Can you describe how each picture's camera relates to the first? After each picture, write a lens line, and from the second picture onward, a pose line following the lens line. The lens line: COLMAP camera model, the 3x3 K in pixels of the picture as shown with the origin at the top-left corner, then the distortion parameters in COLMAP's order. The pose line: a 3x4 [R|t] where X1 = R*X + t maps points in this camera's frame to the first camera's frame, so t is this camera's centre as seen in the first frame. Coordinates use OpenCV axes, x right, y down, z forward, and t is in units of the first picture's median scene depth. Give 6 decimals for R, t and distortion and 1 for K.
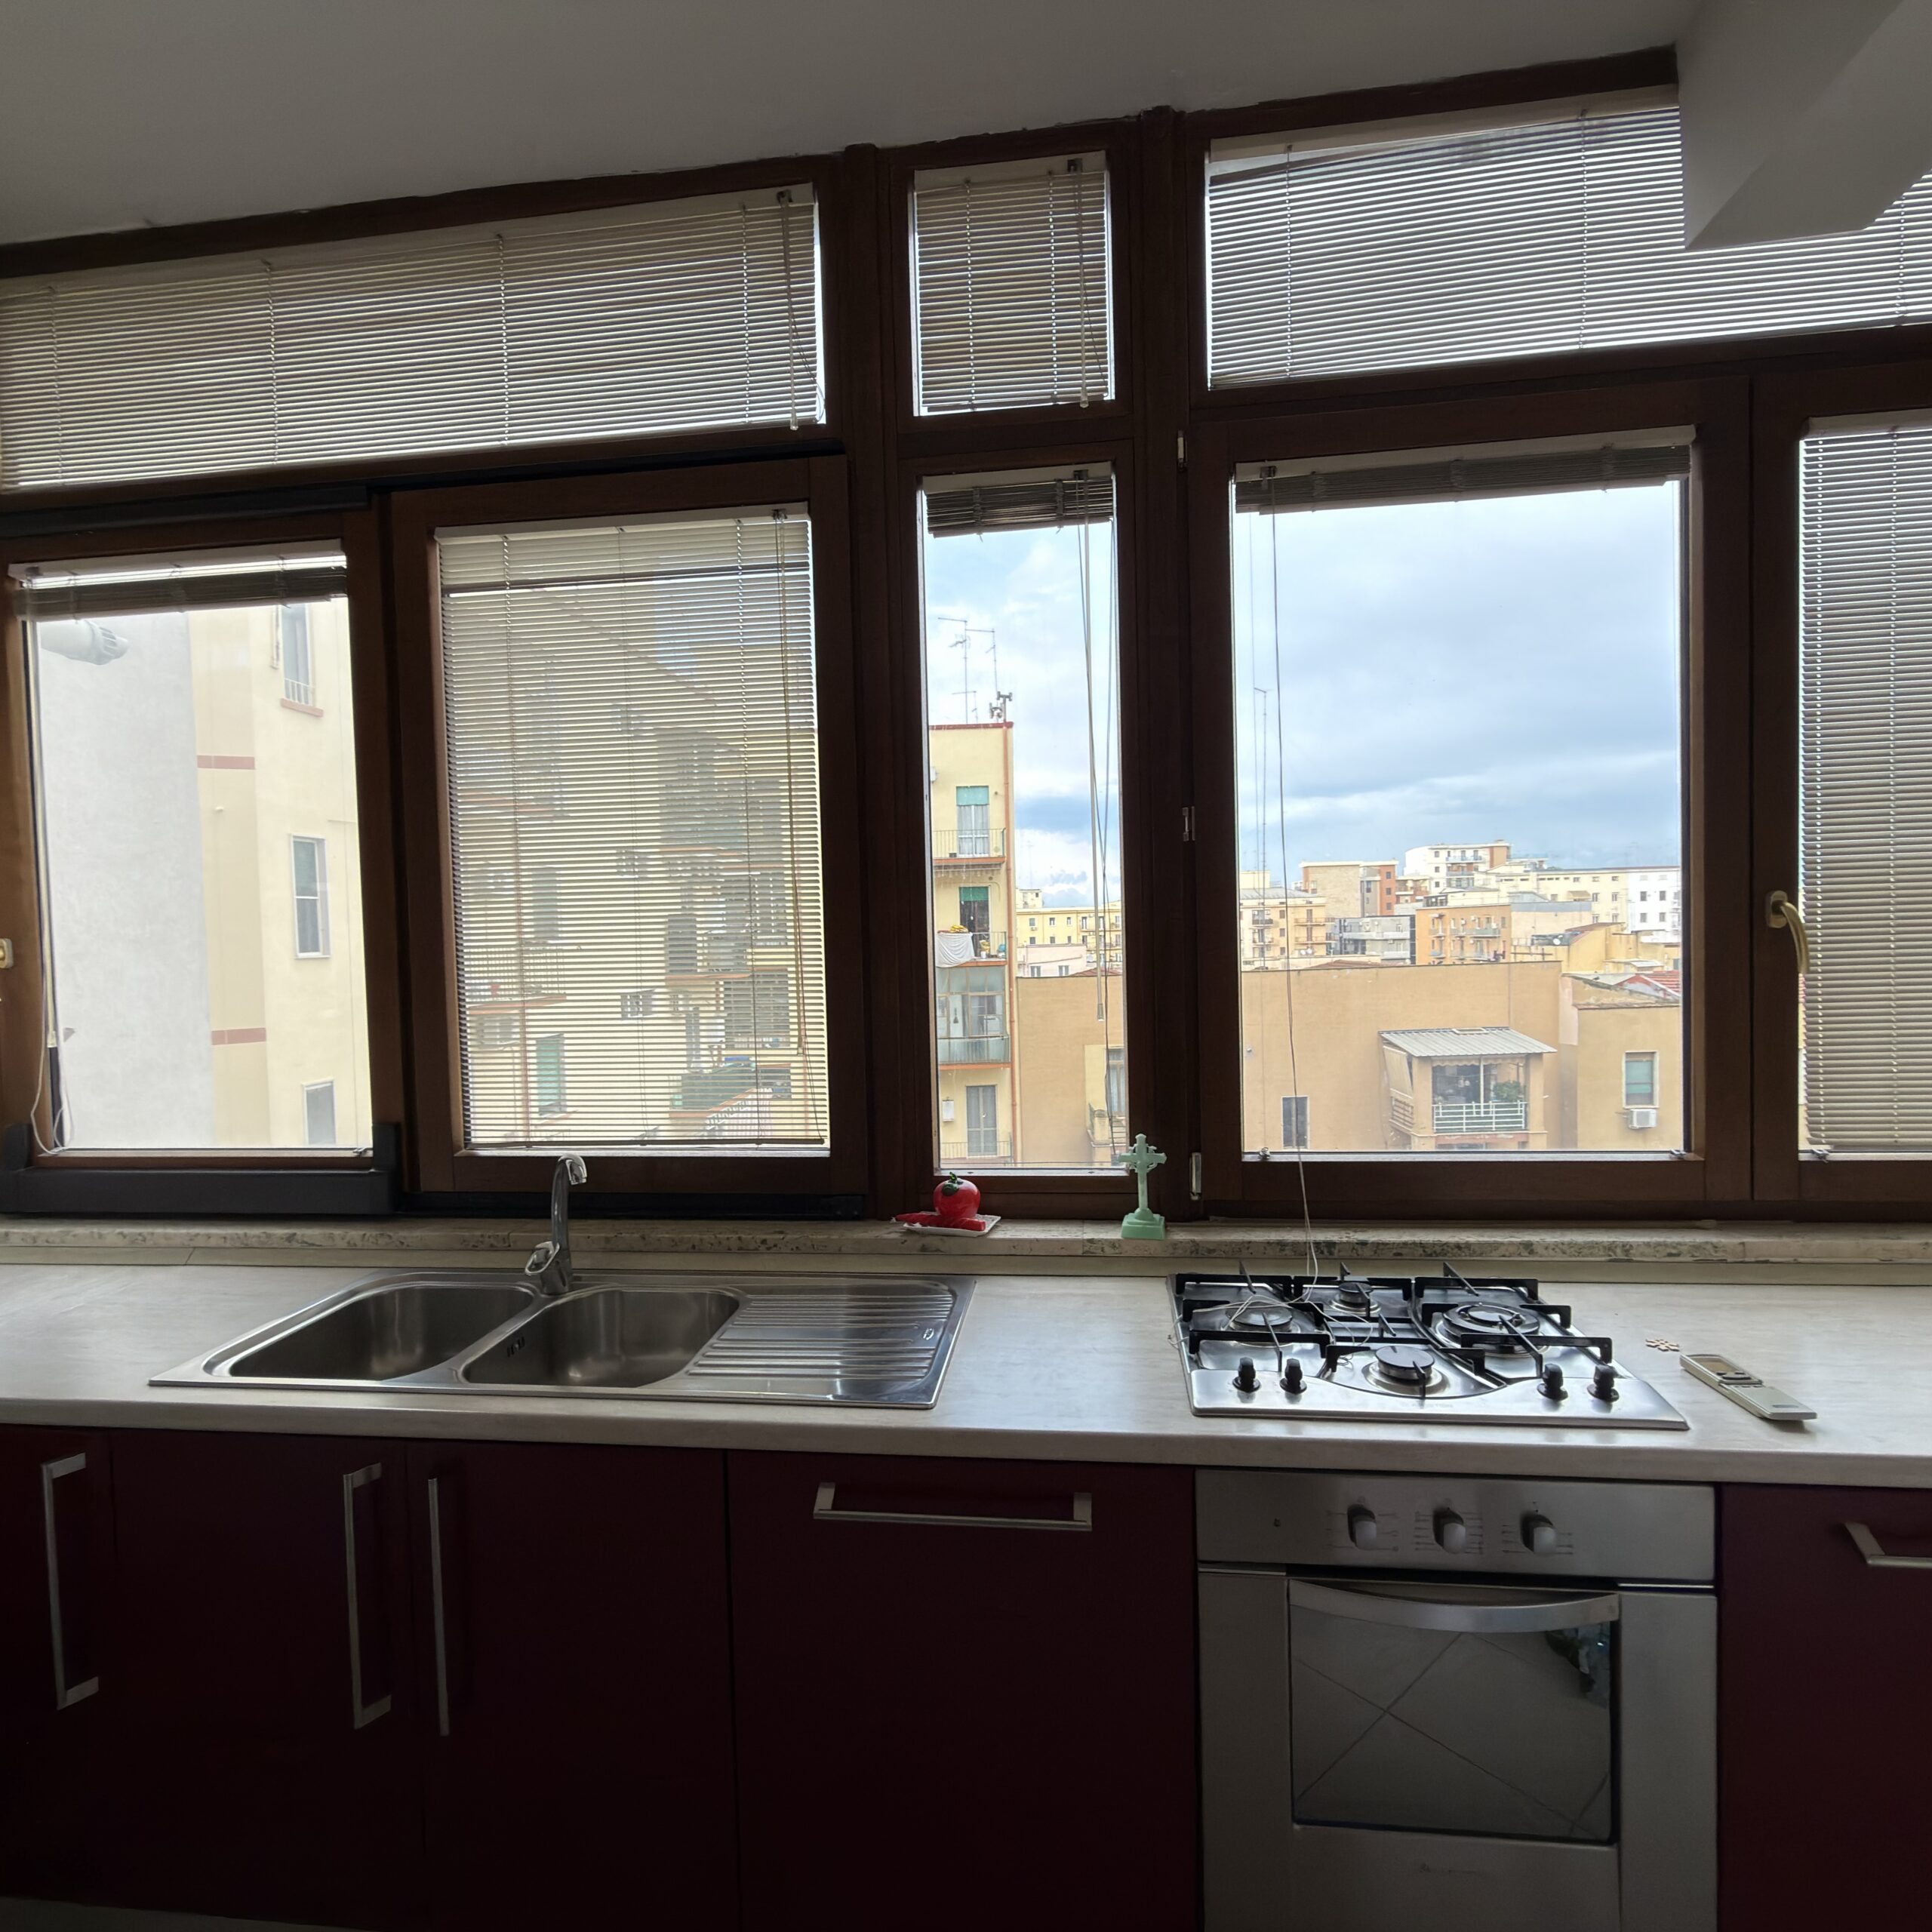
lens RADIAL K [[1023.3, 0, 965.7], [0, 1023.3, 966.4], [0, 0, 1]] dist [-0.000143, -0.000229]
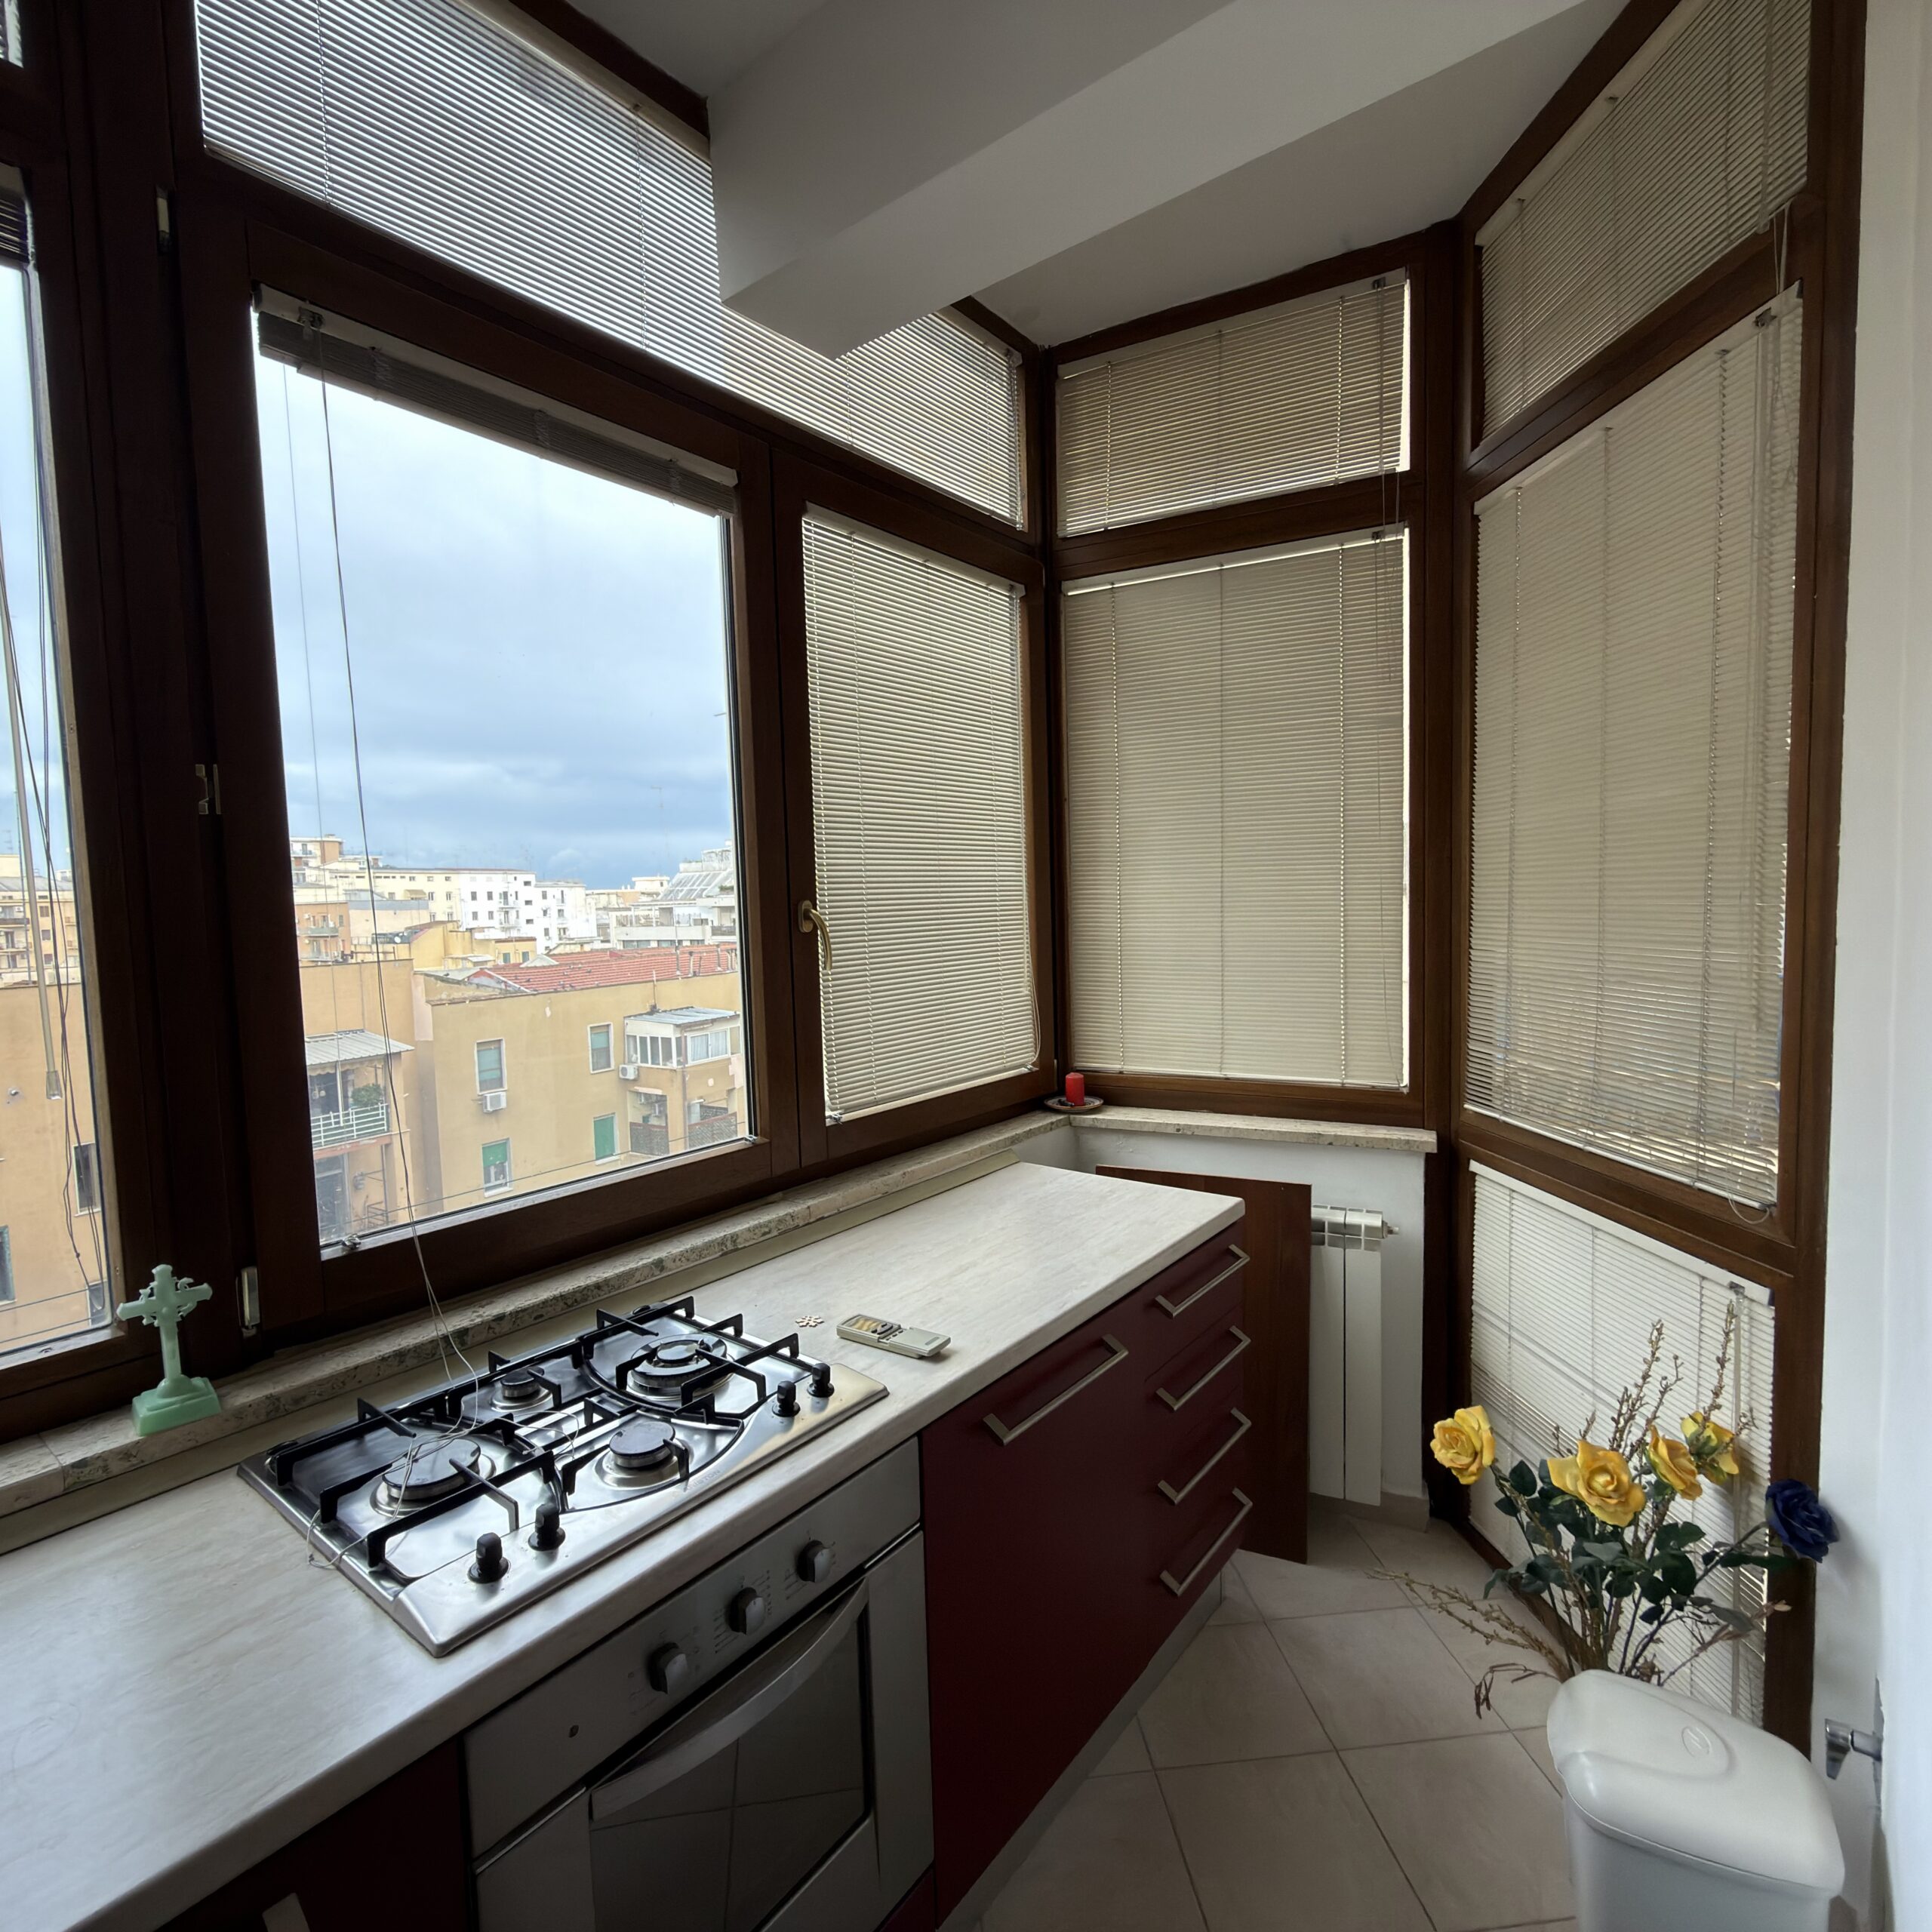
lens RADIAL K [[1023.3, 0, 965.4], [0, 1023.3, 968.8], [0, 0, 1]] dist [-0.000143, -0.000229]
pose [[0.511572, -0.043895, 0.858118, -0.111031], [0.040241, 0.998822, 0.027103, -0.018642], [-0.858297, 0.020666, 0.512736, 0.225628]]
